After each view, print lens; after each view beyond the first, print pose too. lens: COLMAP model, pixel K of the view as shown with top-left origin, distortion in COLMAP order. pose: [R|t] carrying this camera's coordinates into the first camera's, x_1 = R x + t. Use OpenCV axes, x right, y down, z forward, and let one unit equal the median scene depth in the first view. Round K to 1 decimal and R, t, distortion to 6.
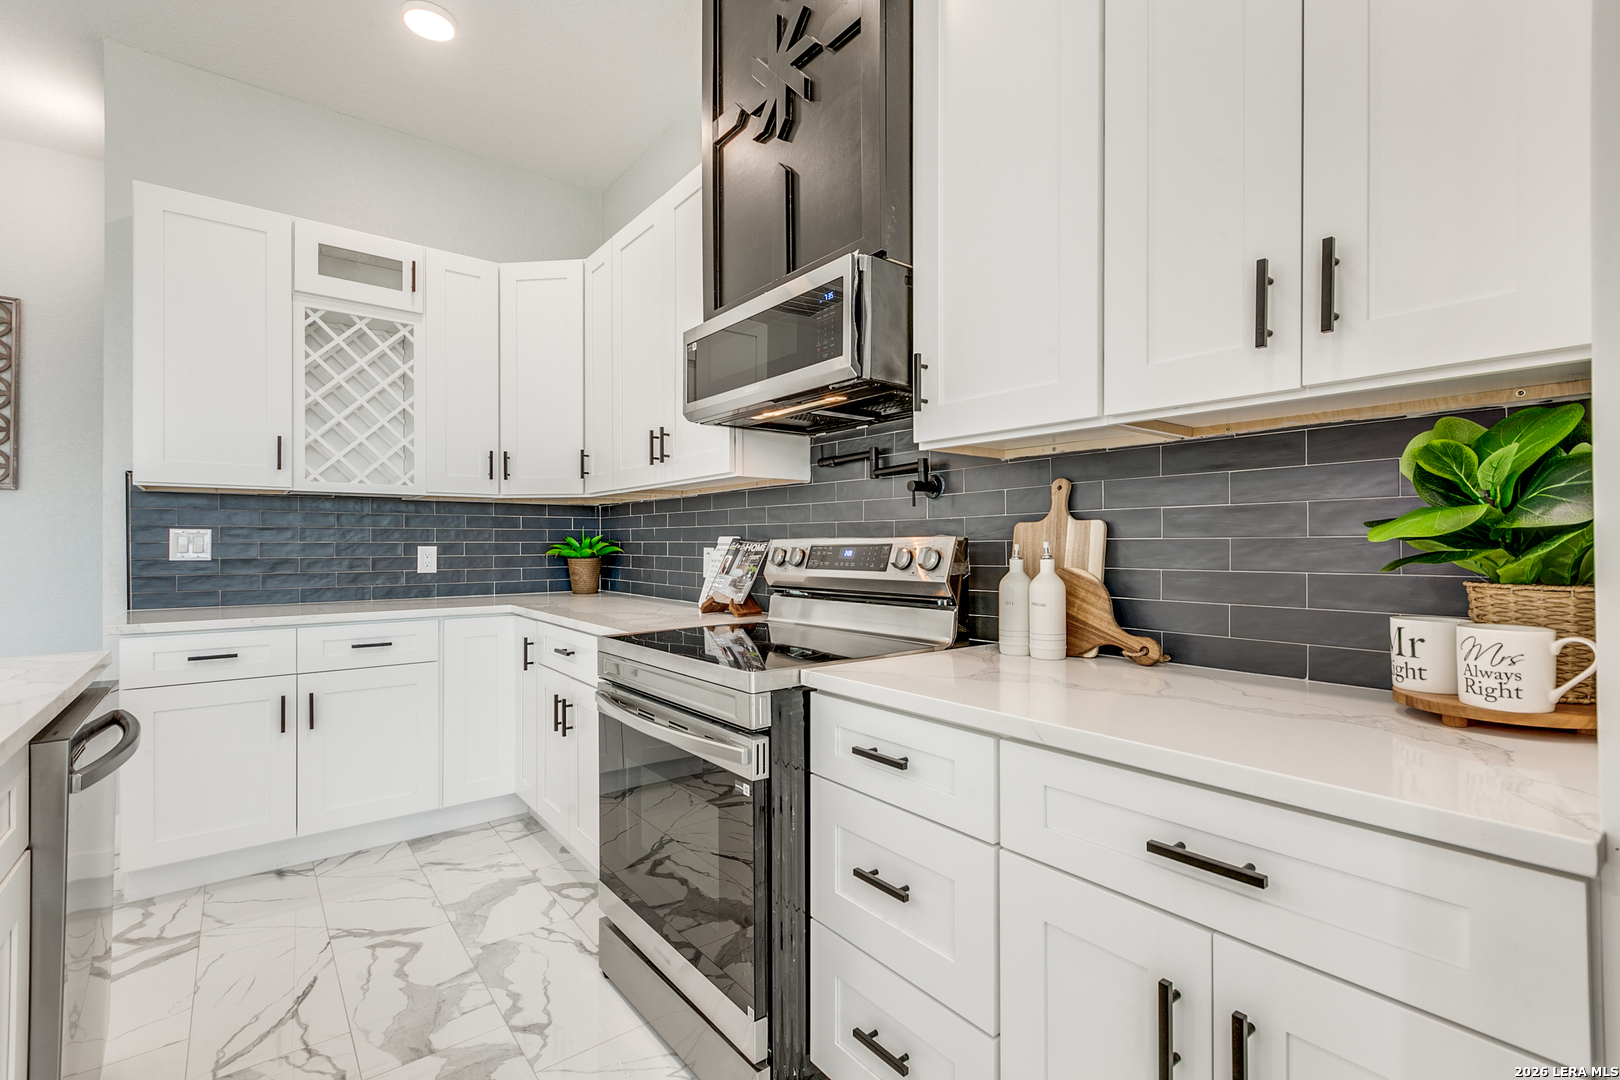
lens RADIAL K [[718.1, 0, 803.8], [0, 718.1, 553.6], [0, 0, 1]] dist [-0.000076, -0.000236]
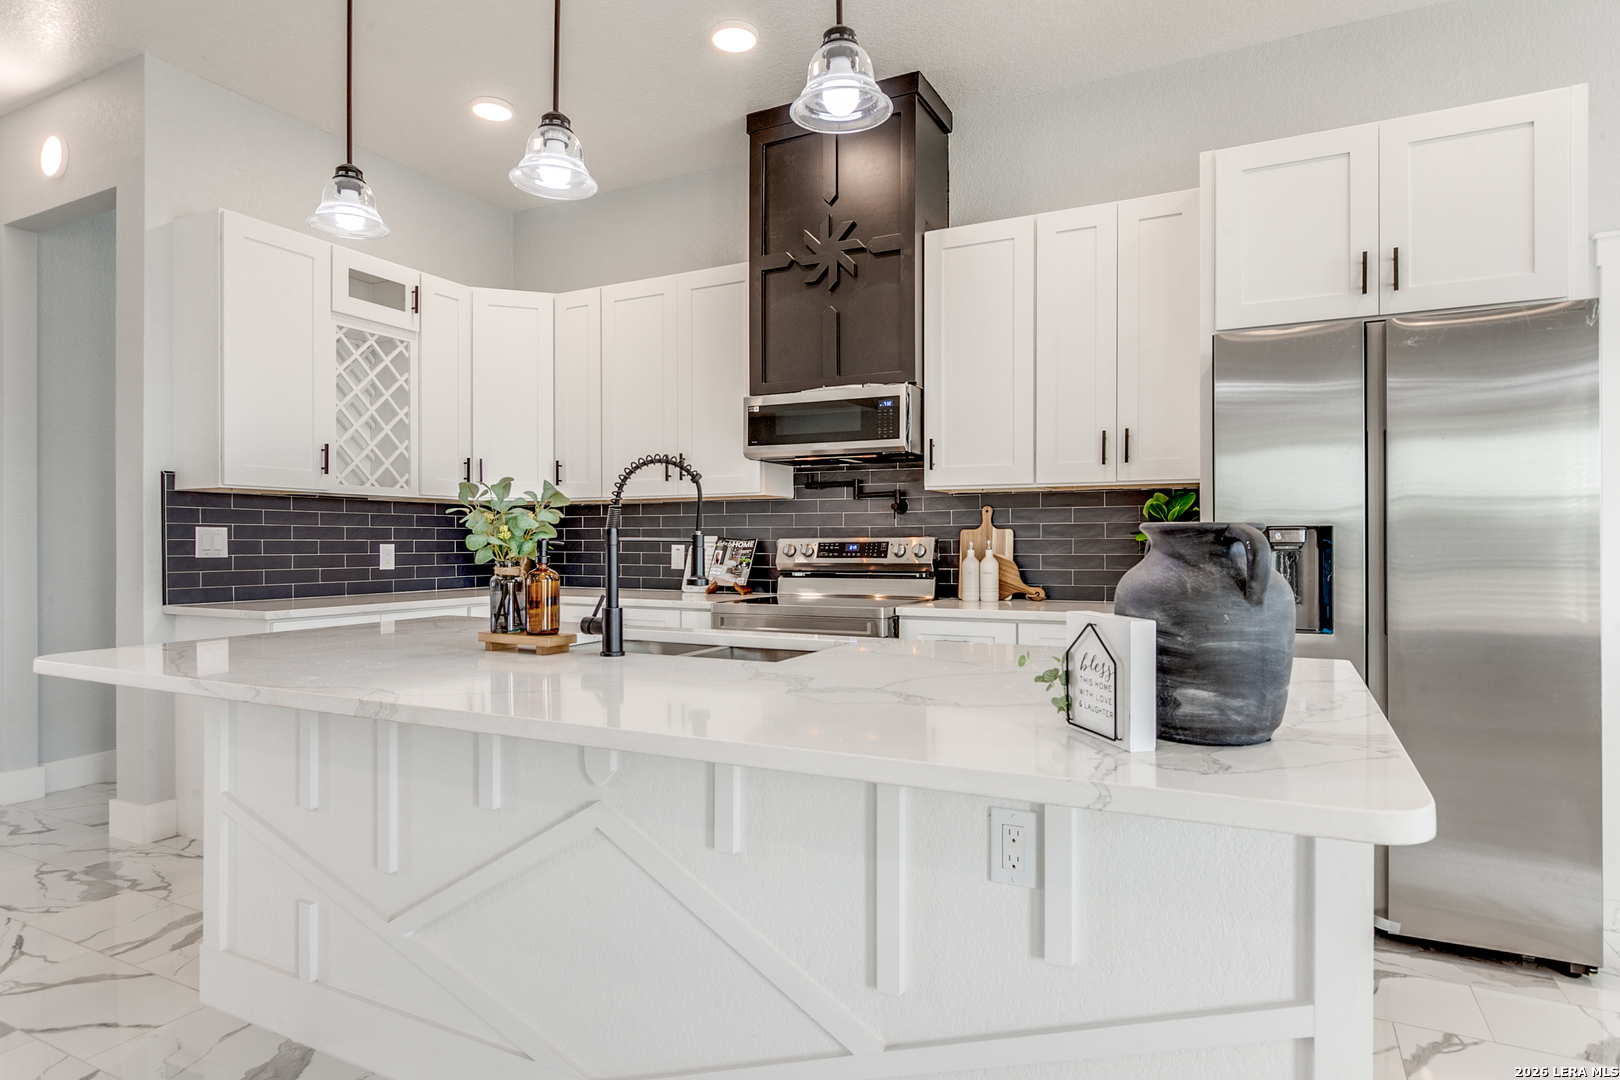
lens RADIAL K [[885.8, 0, 813.5], [0, 885.8, 546.4], [0, 0, 1]] dist [0.001361, 0.000006]
pose [[0.901486, -0.003049, 0.432797, -0.832721], [0.006494, 0.999958, -0.006481, 0.008609], [-0.432759, 0.008653, 0.901468, -0.697168]]
